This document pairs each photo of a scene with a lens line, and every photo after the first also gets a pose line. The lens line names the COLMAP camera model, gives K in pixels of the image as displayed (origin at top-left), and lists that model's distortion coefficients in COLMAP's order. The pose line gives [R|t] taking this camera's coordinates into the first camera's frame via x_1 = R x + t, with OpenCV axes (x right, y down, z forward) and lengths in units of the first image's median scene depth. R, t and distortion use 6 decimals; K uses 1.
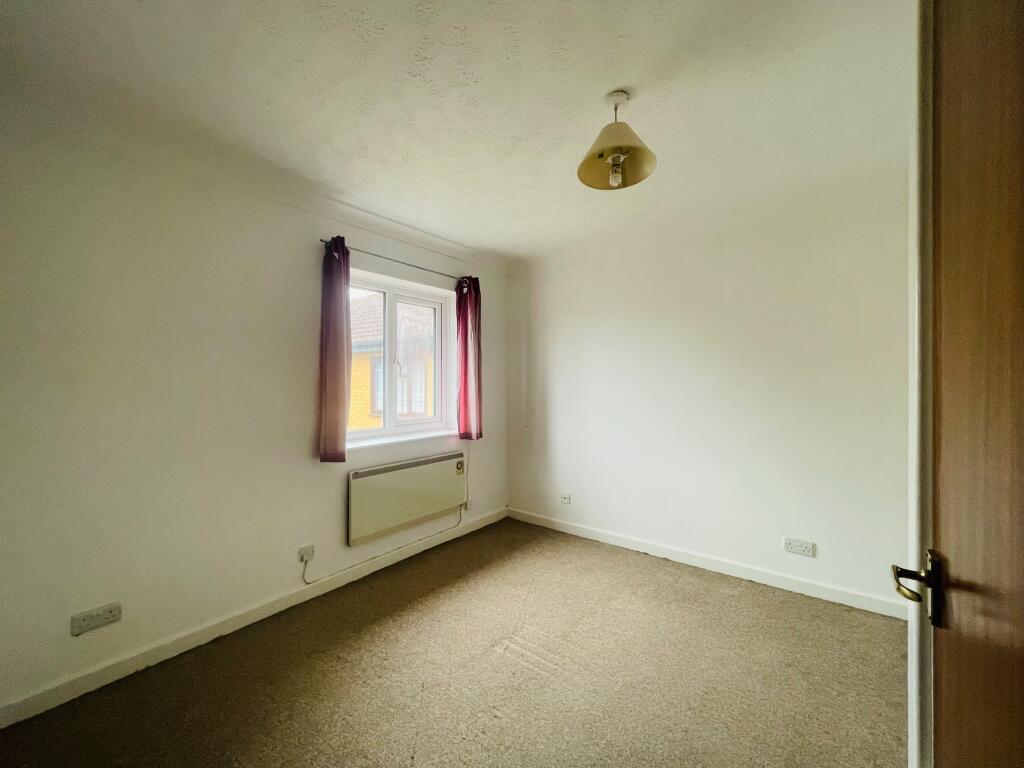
lens RADIAL K [[415.0, 0, 506.1], [0, 415.0, 384.3], [0, 0, 1]] dist [0.003253, -0.000058]
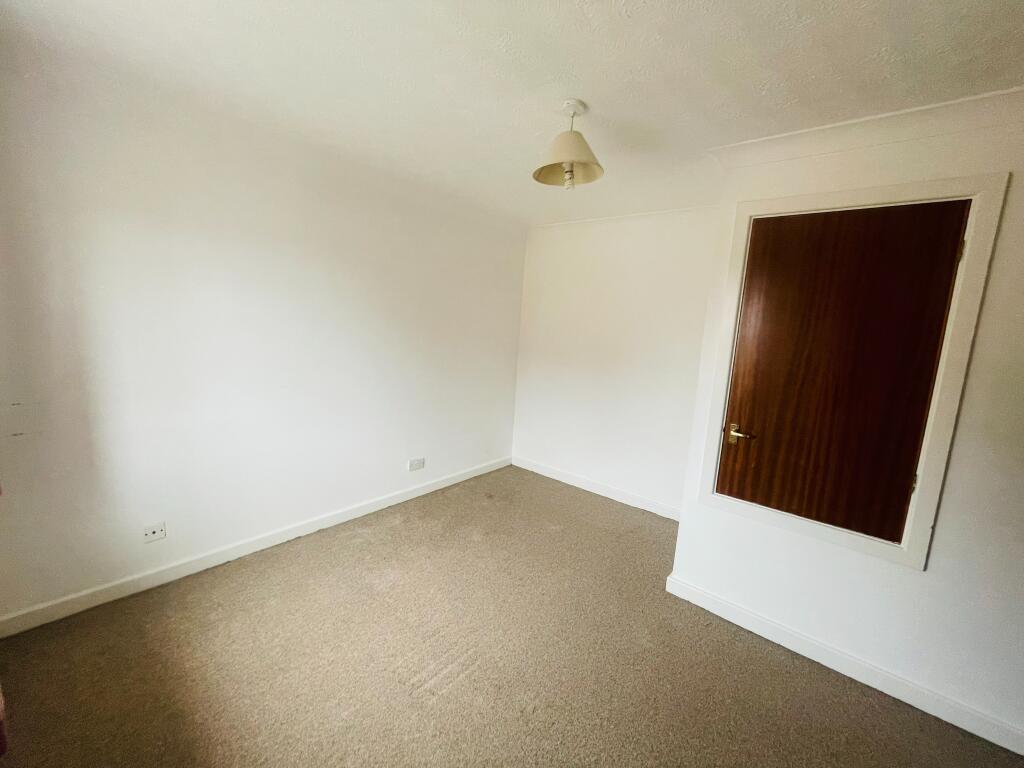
lens RADIAL K [[415.0, 0, 517.5], [0, 415.0, 391.3], [0, 0, 1]] dist [0.003253, -0.000058]
pose [[0.012257, -0.157045, 0.987515, -0.504141], [-0.063563, 0.985470, 0.157508, -0.061051], [-0.997903, -0.064700, 0.002097, 0.617684]]
